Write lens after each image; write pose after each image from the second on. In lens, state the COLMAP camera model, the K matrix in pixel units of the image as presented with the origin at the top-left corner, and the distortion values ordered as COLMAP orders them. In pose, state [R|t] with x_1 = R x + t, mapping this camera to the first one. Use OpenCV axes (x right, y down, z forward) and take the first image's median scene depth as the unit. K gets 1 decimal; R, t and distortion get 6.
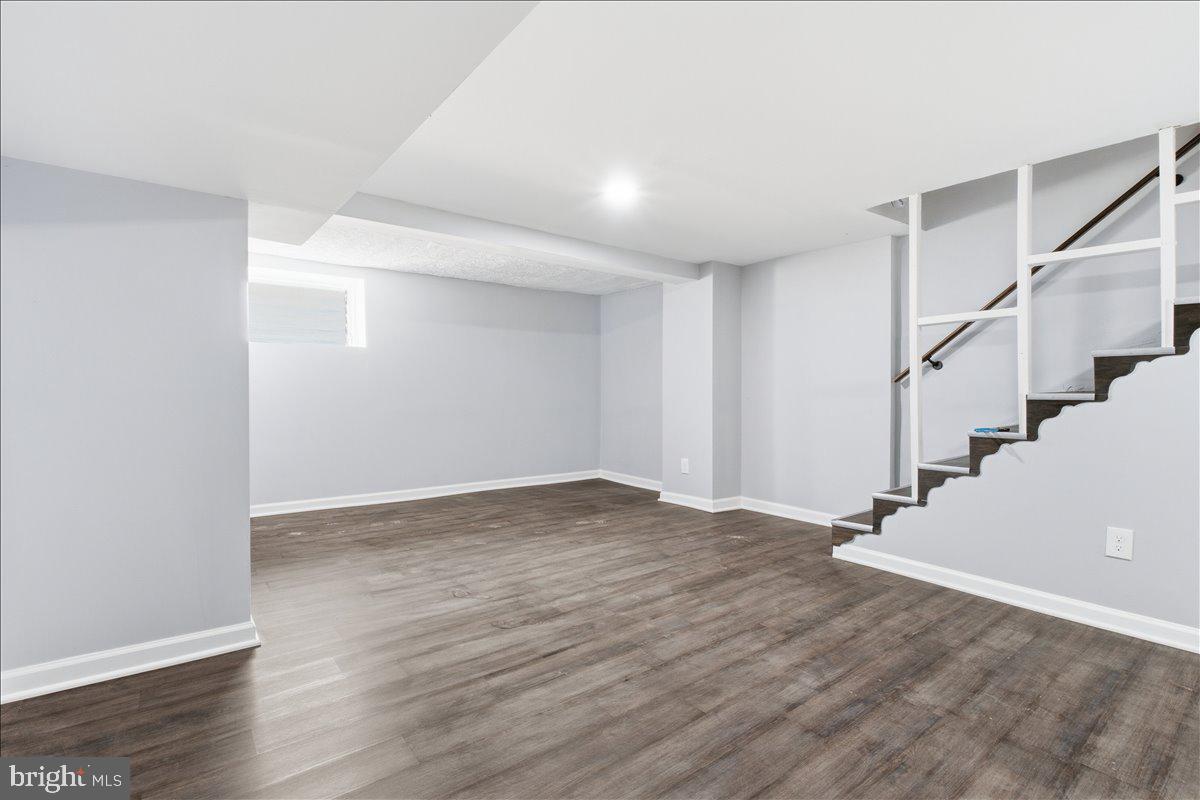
lens RADIAL K [[554.0, 0, 594.5], [0, 554.0, 395.3], [0, 0, 1]] dist [-0.003063, -0.000750]
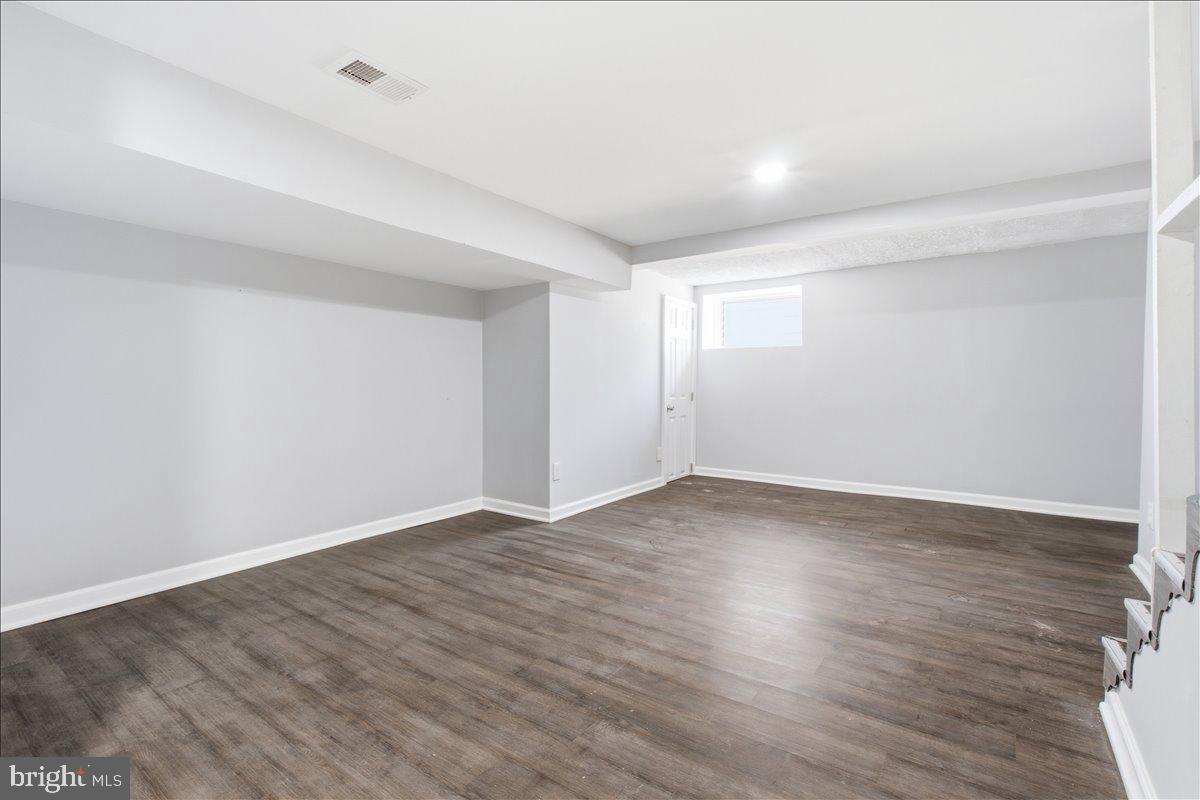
lens RADIAL K [[554.0, 0, 594.5], [0, 554.0, 395.3], [0, 0, 1]] dist [-0.003063, -0.000750]
pose [[0.285559, 0.018525, -0.958182, 1.192776], [-0.007299, 0.999826, 0.017155, -0.006487], [0.958333, 0.002095, 0.285645, 0.610245]]
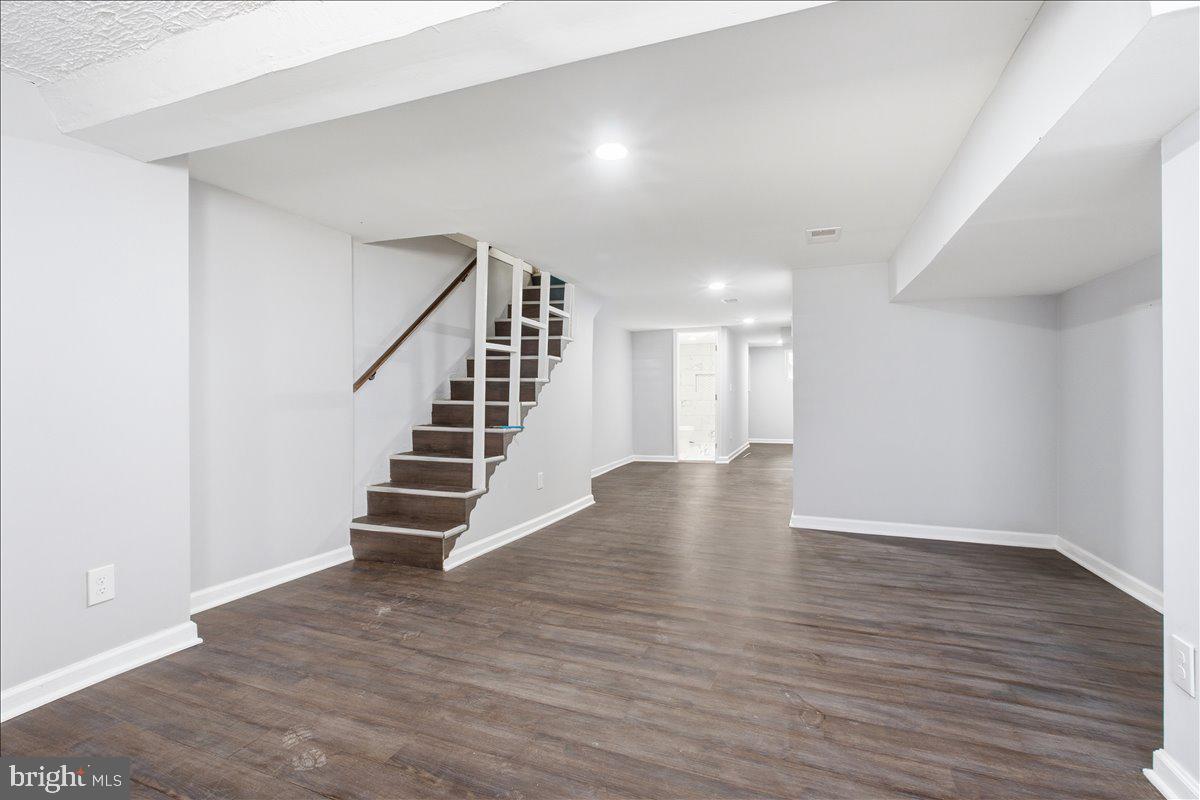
lens RADIAL K [[554.0, 0, 594.5], [0, 554.0, 395.3], [0, 0, 1]] dist [-0.003063, -0.000750]
pose [[-0.513235, 0.000794, 0.858248, -0.838484], [0.002789, 0.999996, 0.000743, -0.030896], [-0.858244, 0.002775, -0.513235, 1.947161]]
